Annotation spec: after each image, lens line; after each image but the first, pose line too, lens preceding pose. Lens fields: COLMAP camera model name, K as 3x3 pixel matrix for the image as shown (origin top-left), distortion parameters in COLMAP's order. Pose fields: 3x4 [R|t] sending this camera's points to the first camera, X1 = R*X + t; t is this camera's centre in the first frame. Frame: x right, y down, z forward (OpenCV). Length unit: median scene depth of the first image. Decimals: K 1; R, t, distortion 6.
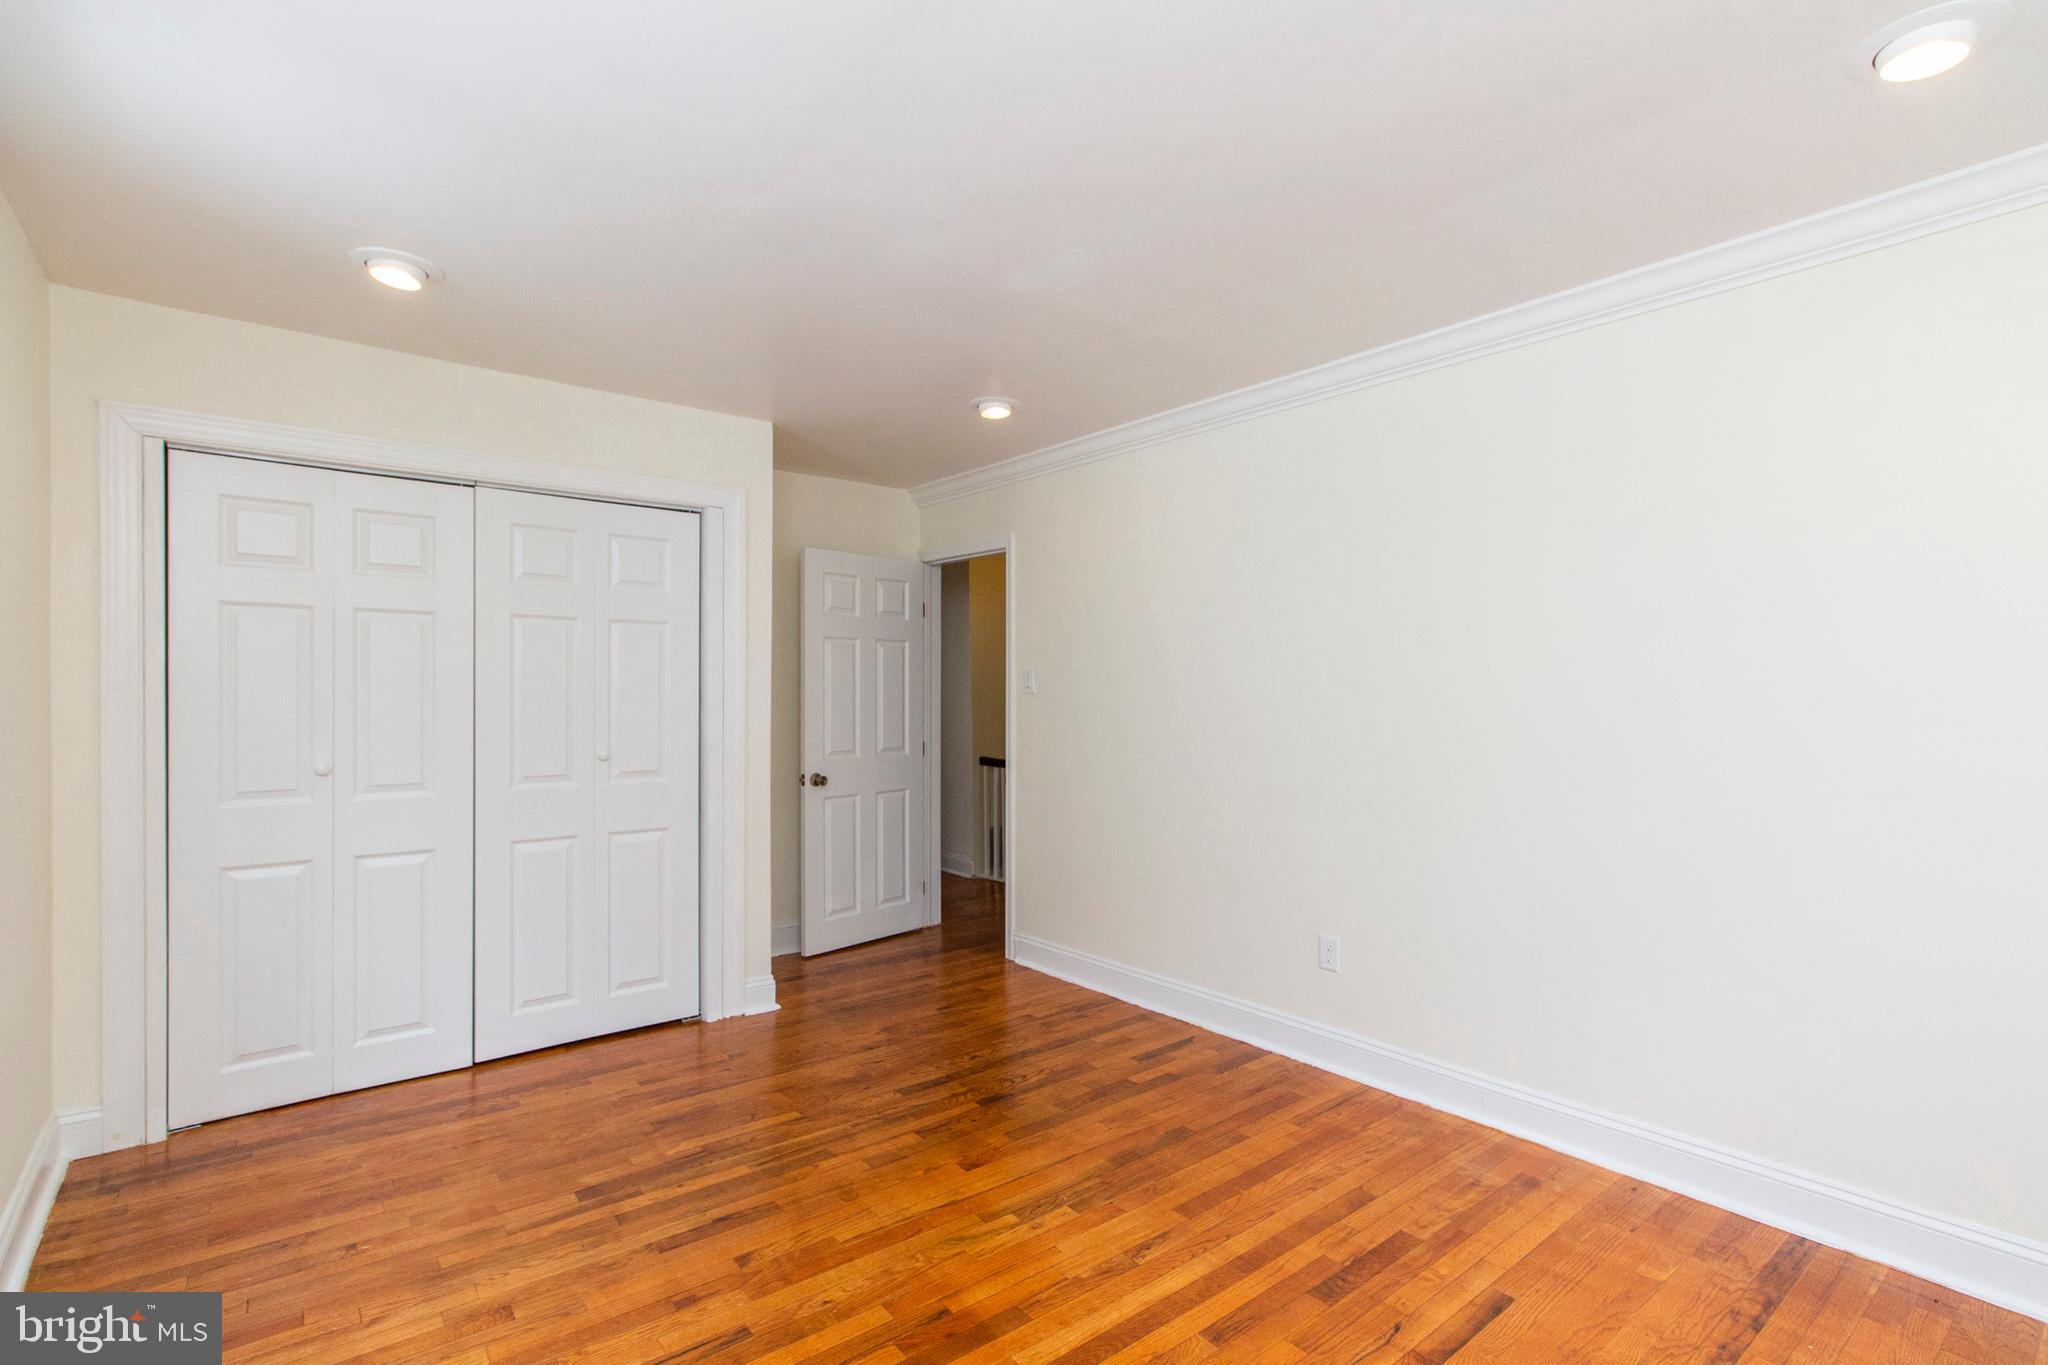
lens RADIAL K [[955.1, 0, 1024.0], [0, 955.1, 682.5], [0, 0, 1]] dist [0.000363, 0.000012]
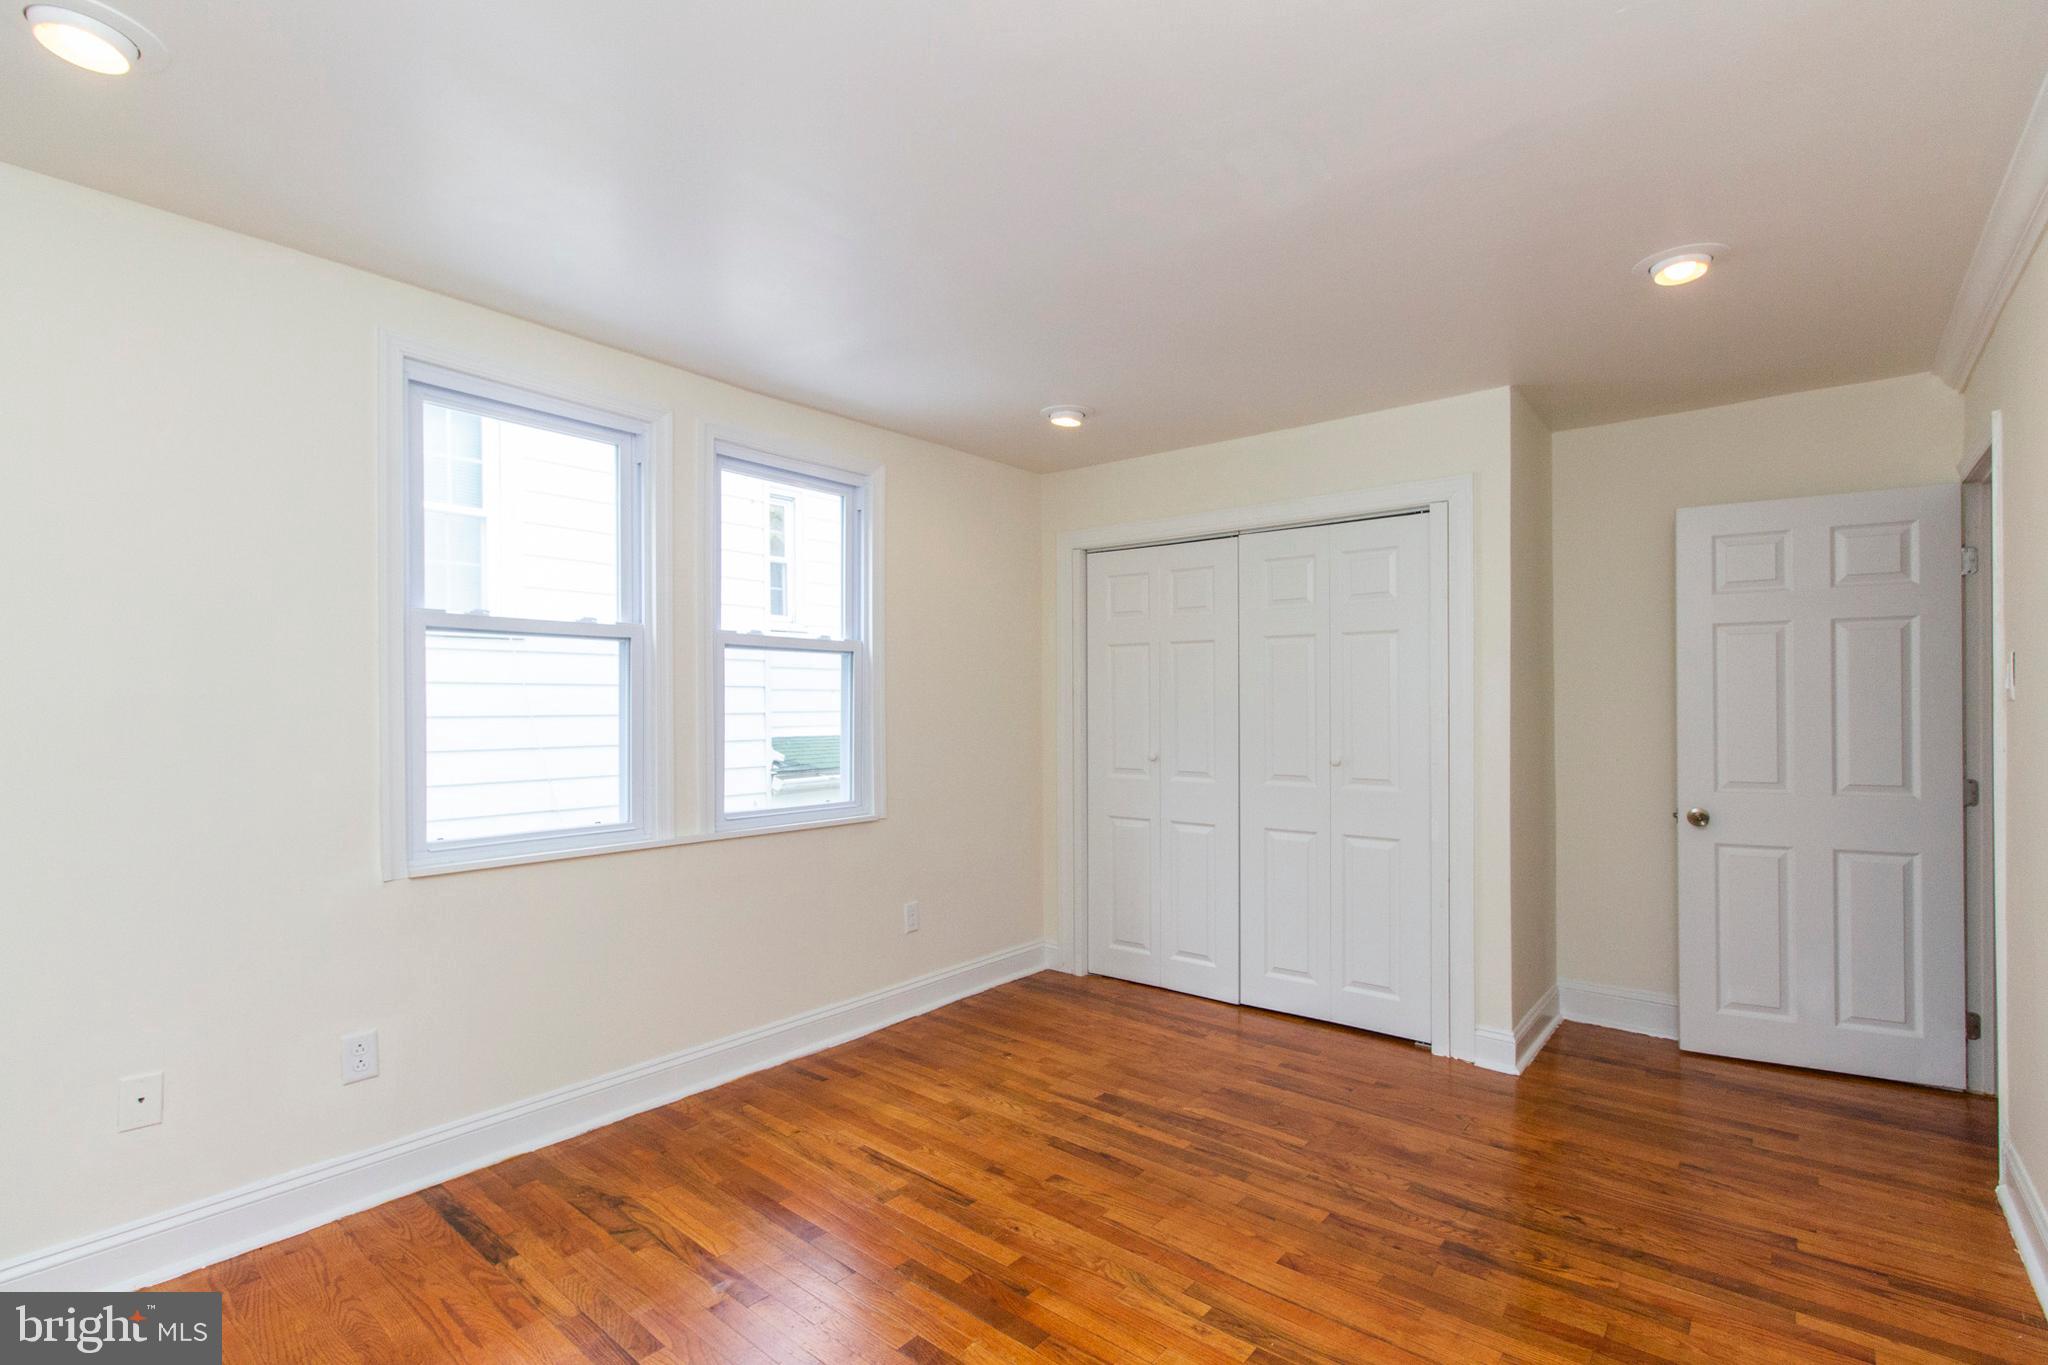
lens RADIAL K [[961.3, 0, 1027.8], [0, 961.3, 702.7], [0, 0, 1]] dist [0.000531, 0.000008]
pose [[0.206783, -0.000849, -0.978386, 0.711176], [0.014707, 0.999889, 0.002241, 0.005144], [0.978276, -0.014852, 0.206773, 0.590664]]
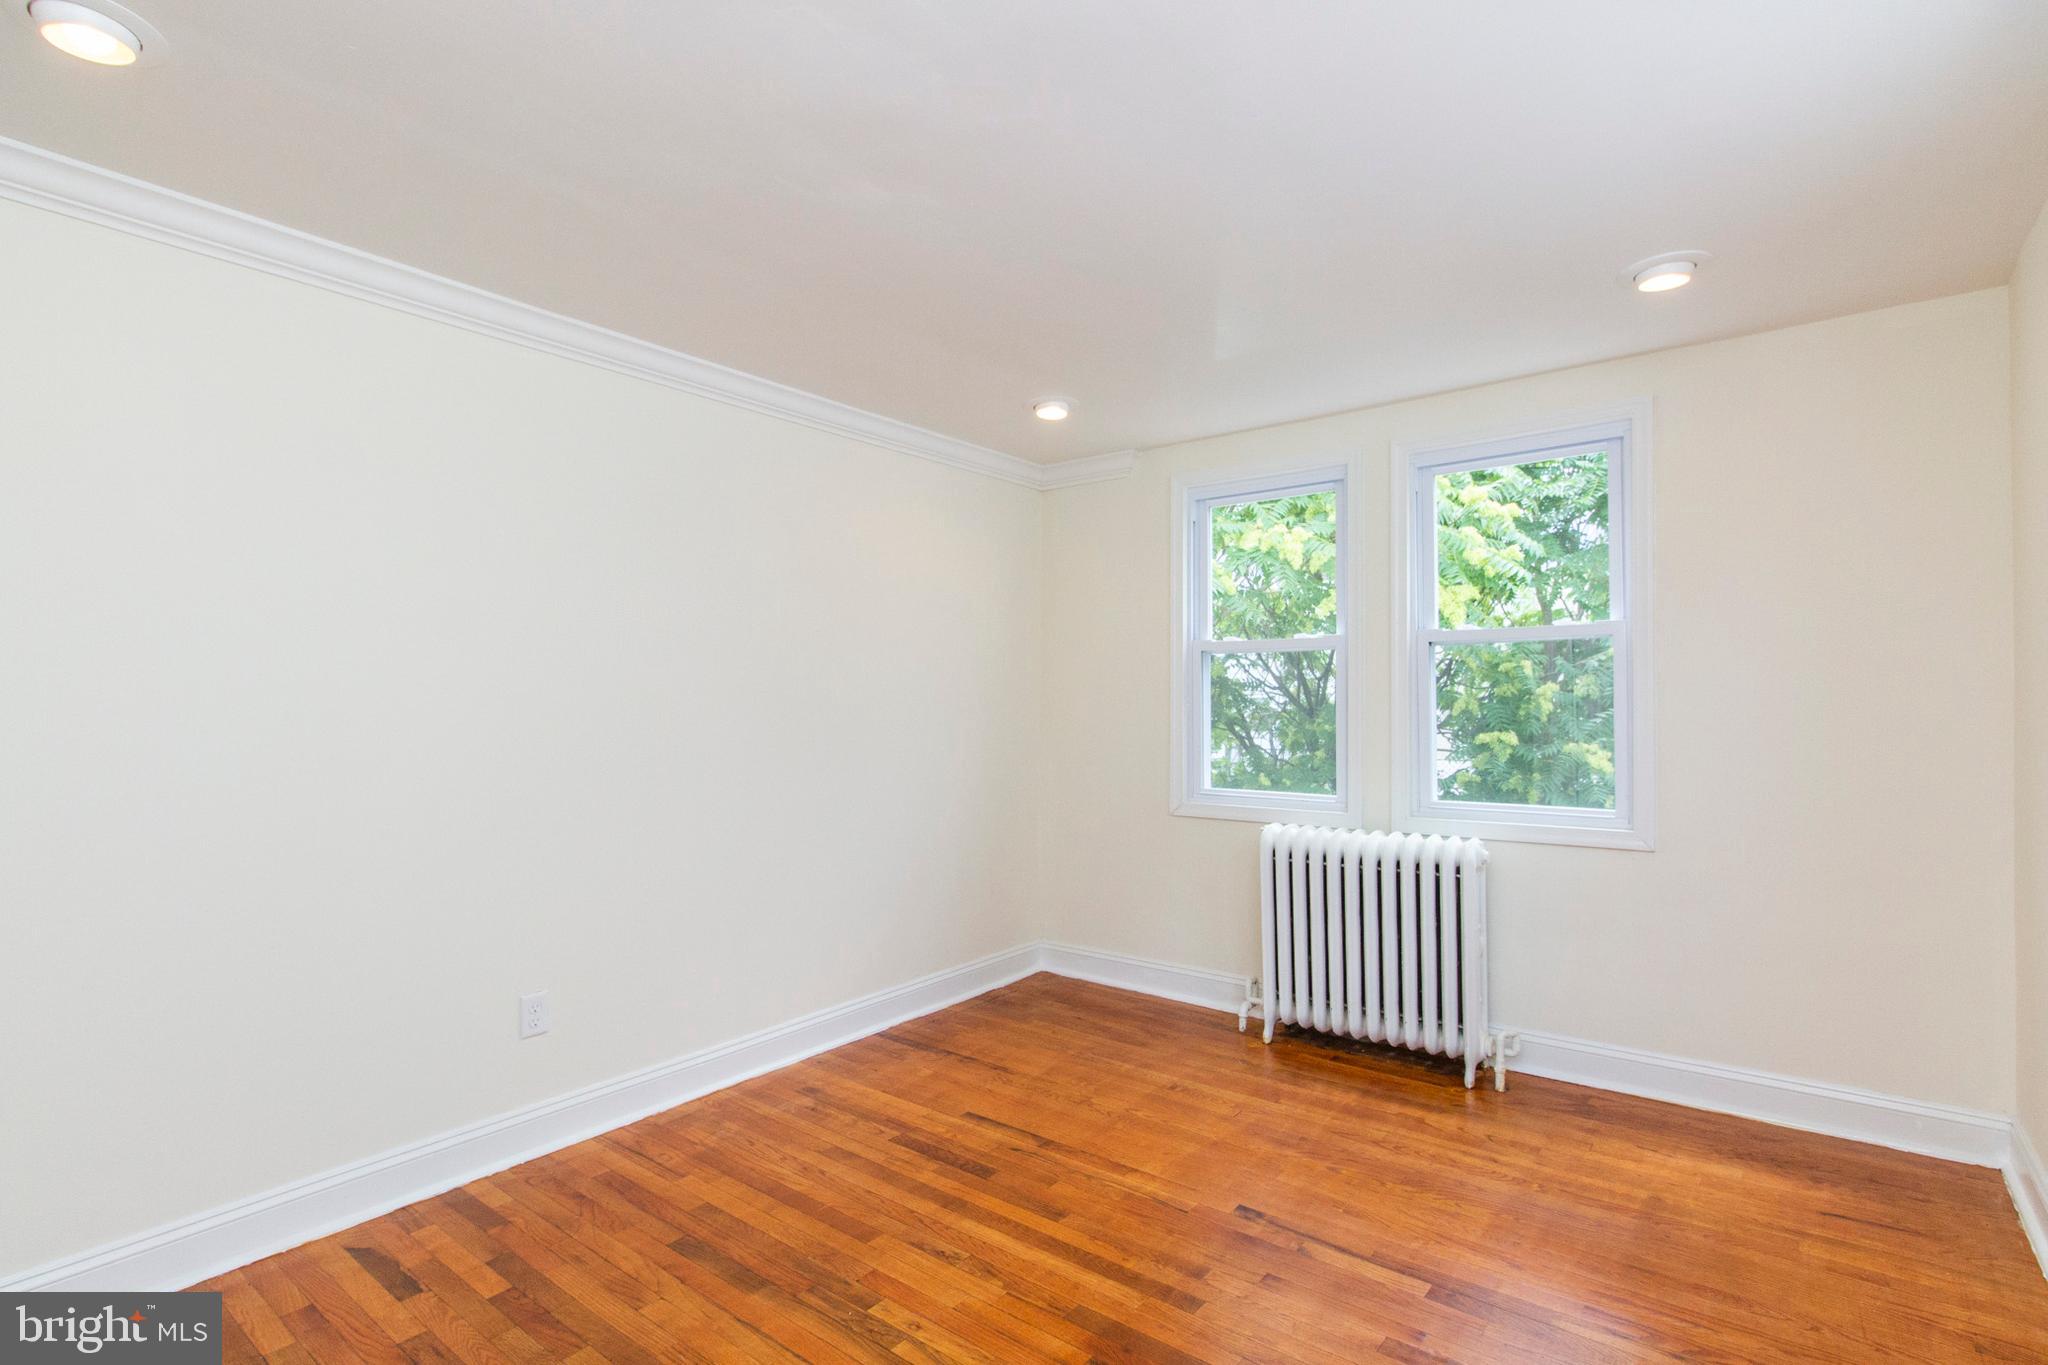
lens RADIAL K [[961.3, 0, 1027.8], [0, 961.3, 702.7], [0, 0, 1]] dist [0.000531, 0.000008]
pose [[-0.226490, 0.006925, 0.973989, -0.730302], [-0.006447, 0.999942, -0.008608, 0.019527], [-0.973992, -0.008229, -0.226432, 0.953581]]
